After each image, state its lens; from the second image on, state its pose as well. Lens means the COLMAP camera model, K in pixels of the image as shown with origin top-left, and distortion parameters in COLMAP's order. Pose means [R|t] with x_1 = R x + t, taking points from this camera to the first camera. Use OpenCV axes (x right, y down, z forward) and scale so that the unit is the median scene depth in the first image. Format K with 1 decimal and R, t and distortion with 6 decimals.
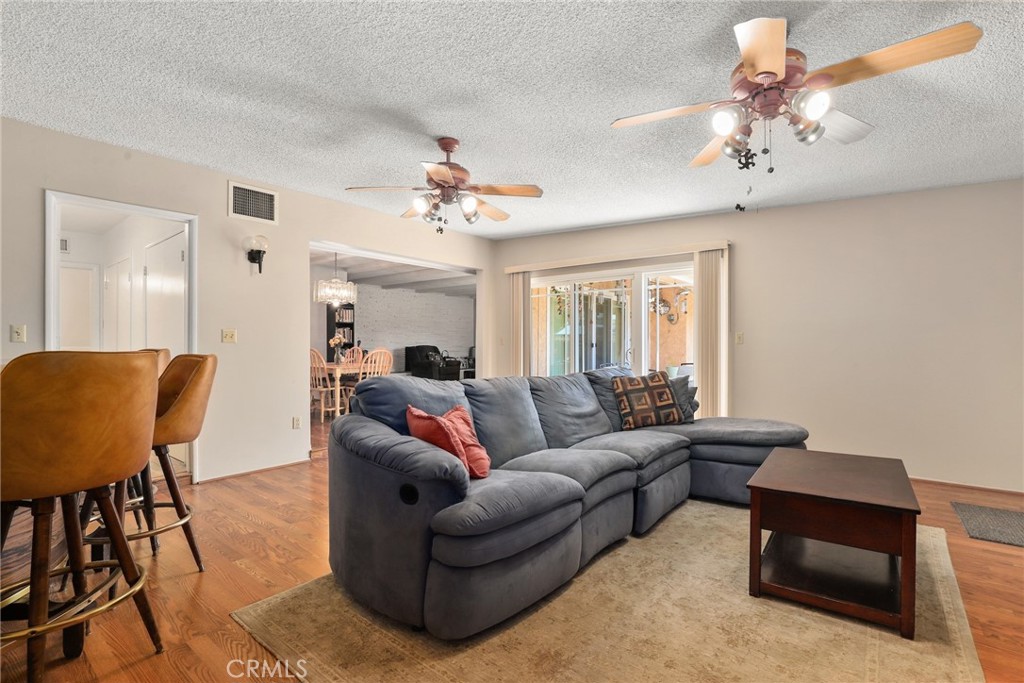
lens RADIAL K [[470.7, 0, 512.4], [0, 470.7, 342.9], [0, 0, 1]] dist [-0.022258, 0.002949]
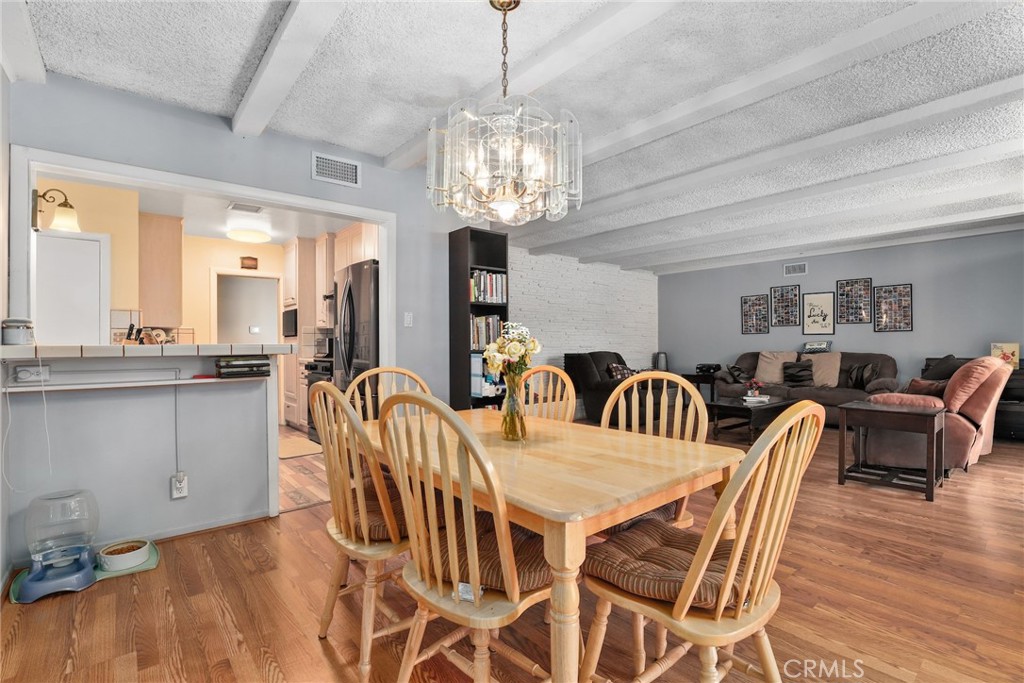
lens RADIAL K [[470.7, 0, 511.2], [0, 470.7, 344.1], [0, 0, 1]] dist [-0.022258, 0.002949]
pose [[0.980204, -0.008076, -0.197826, -0.252980], [0.007926, 0.999967, -0.001552, -0.005485], [0.197832, -0.000047, 0.980236, 0.582948]]
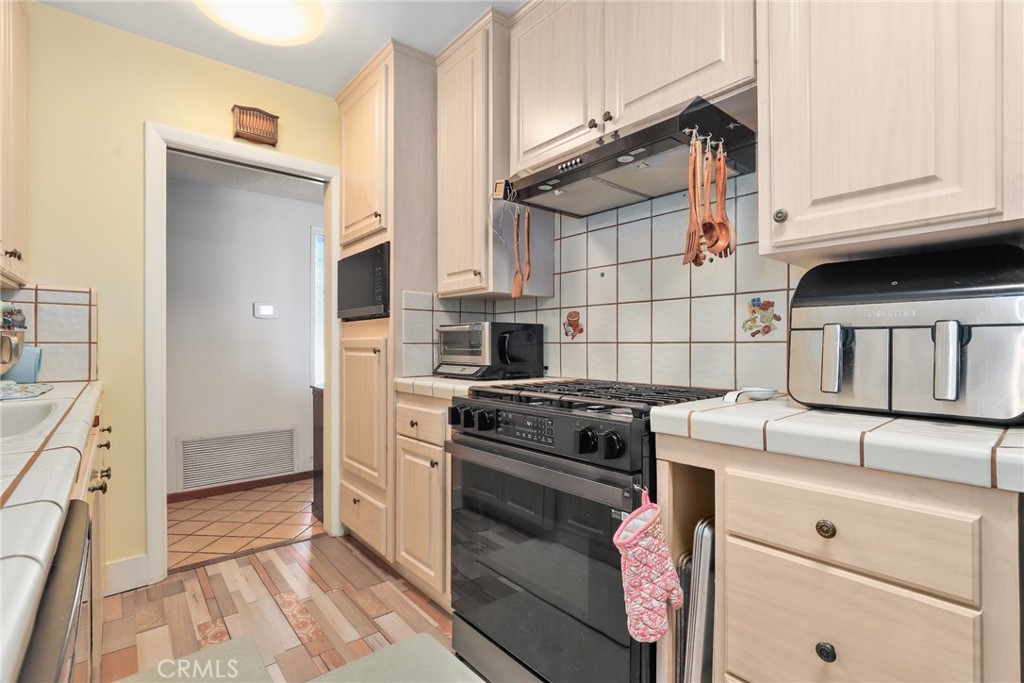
lens RADIAL K [[470.7, 0, 521.7], [0, 470.7, 344.8], [0, 0, 1]] dist [-0.022258, 0.002949]
pose [[0.983164, 0.000543, -0.182727, -0.591840], [0.000161, 0.999993, 0.003836, -0.006781], [0.182728, -0.003801, 0.983156, 0.973967]]
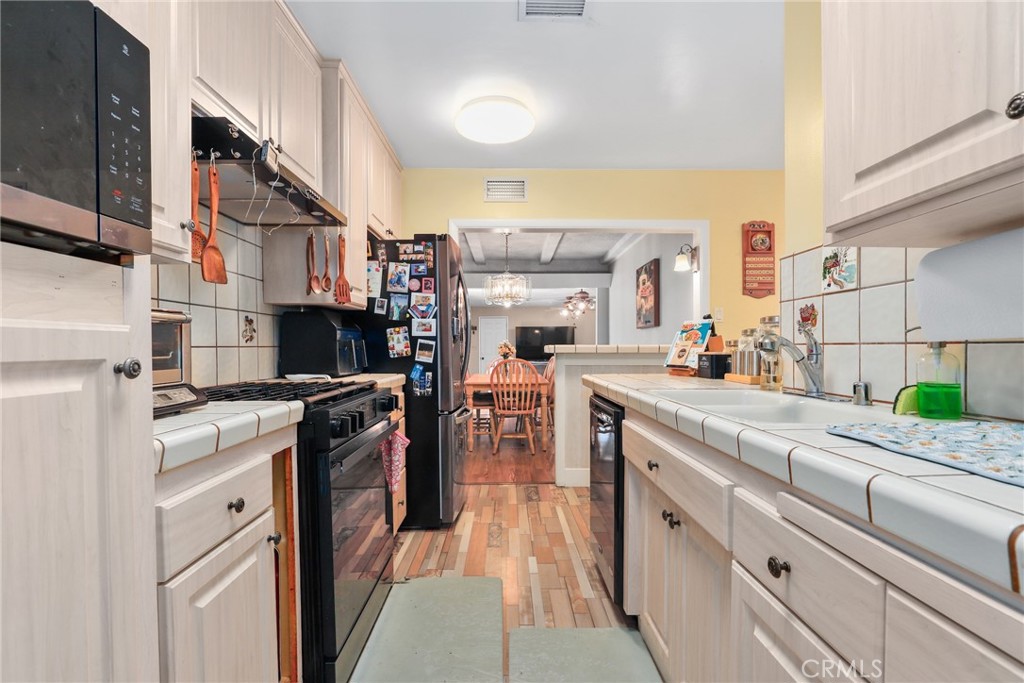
lens RADIAL K [[470.7, 0, 512.3], [0, 470.7, 348.0], [0, 0, 1]] dist [-0.022258, 0.002949]
pose [[-0.635492, 0.002769, 0.772103, -0.818848], [0.003530, 0.999994, -0.000681, -0.005782], [-0.772100, 0.002293, -0.635497, 1.211848]]
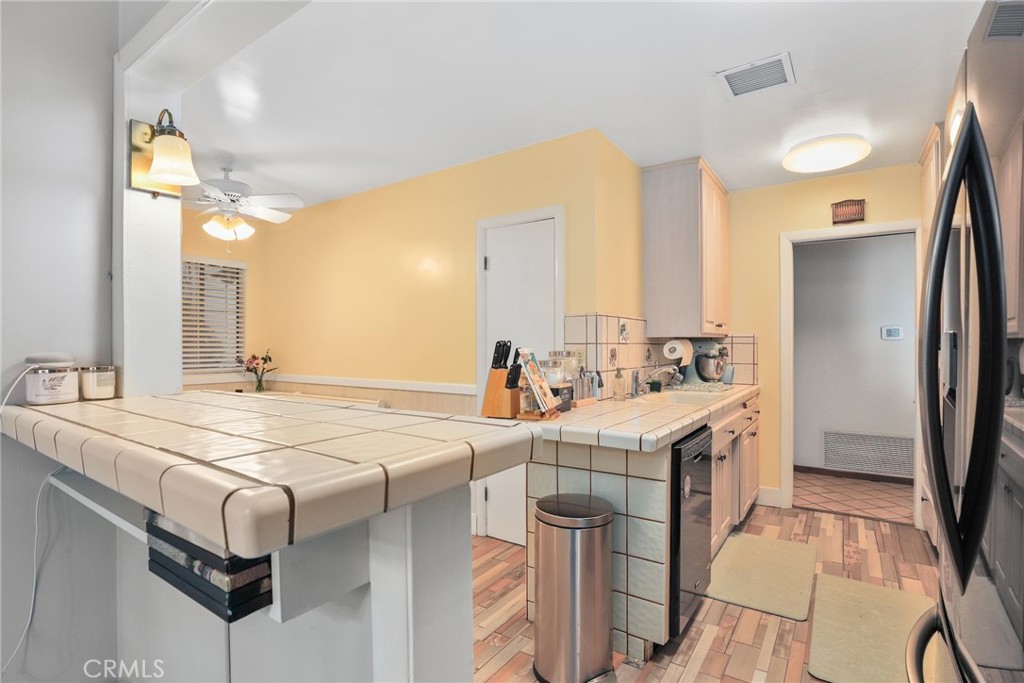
lens RADIAL K [[489.8, 0, 518.5], [0, 489.8, 344.7], [0, 0, 1]] dist [-0.030978, 0.000607]
pose [[0.080808, -0.000252, -0.996730, -0.416271], [0.001287, 0.999999, -0.000149, -0.025123], [0.996729, -0.001271, 0.080808, 0.908737]]
